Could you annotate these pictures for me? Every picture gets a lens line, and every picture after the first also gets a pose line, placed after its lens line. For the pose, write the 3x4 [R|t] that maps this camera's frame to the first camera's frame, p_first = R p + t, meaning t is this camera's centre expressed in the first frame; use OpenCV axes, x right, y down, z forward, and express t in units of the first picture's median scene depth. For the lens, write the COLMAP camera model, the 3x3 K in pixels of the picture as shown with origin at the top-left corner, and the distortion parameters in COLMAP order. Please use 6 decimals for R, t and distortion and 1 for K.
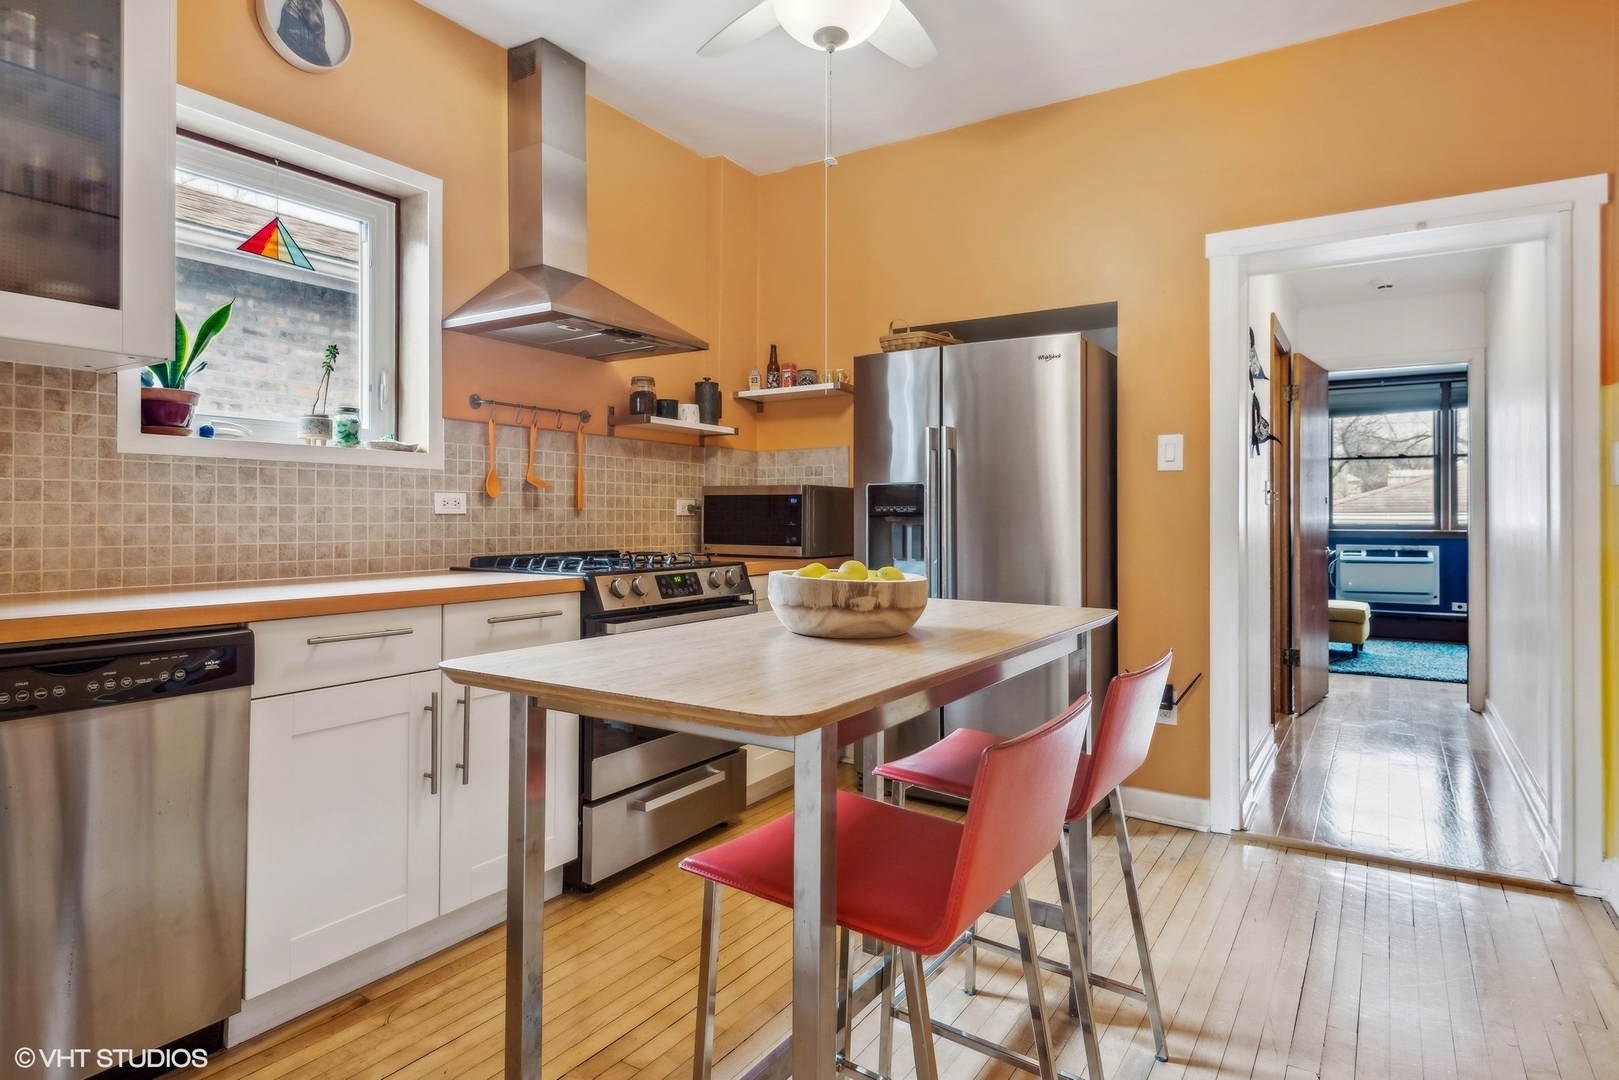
lens RADIAL K [[894.3, 0, 809.9], [0, 894.3, 503.0], [0, 0, 1]] dist [0.013872, -0.000474]
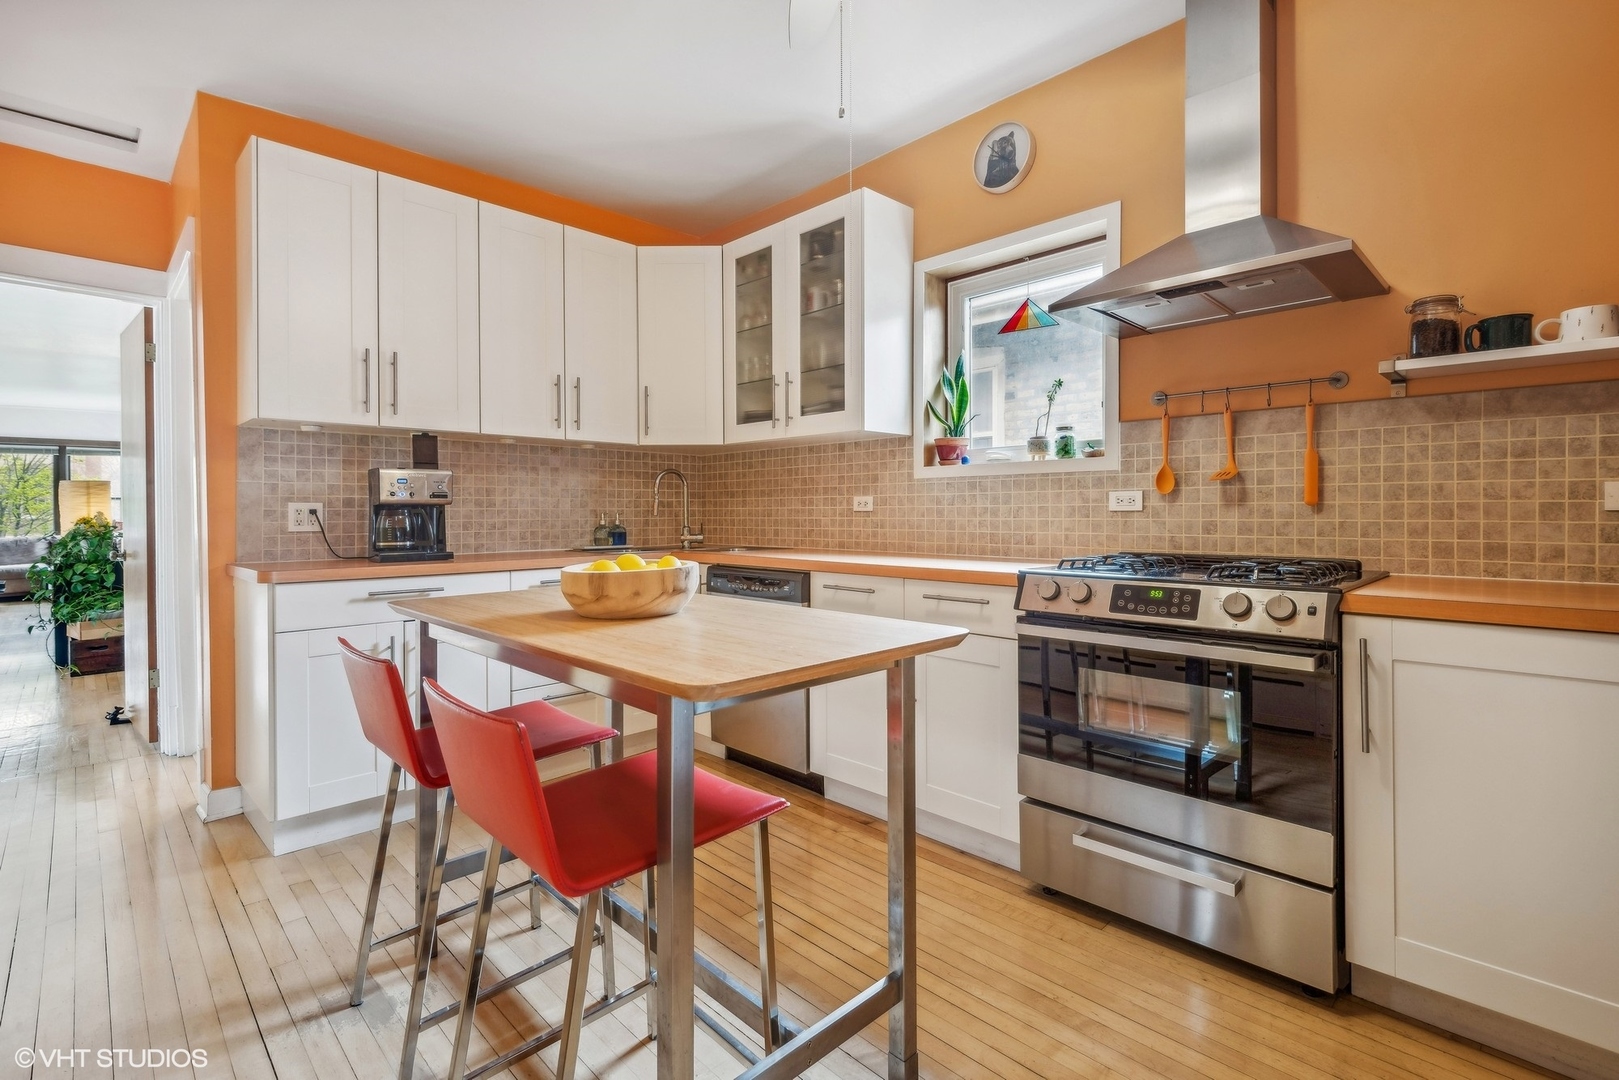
lens RADIAL K [[743.1, 0, 809.6], [0, 743.1, 511.6], [0, 0, 1]] dist [0.038838, -0.023740]
pose [[-0.226276, 0.000307, -0.974063, 0.584752], [0.019490, 0.999801, -0.004212, 0.010069], [0.973868, -0.019938, -0.226237, 0.885847]]
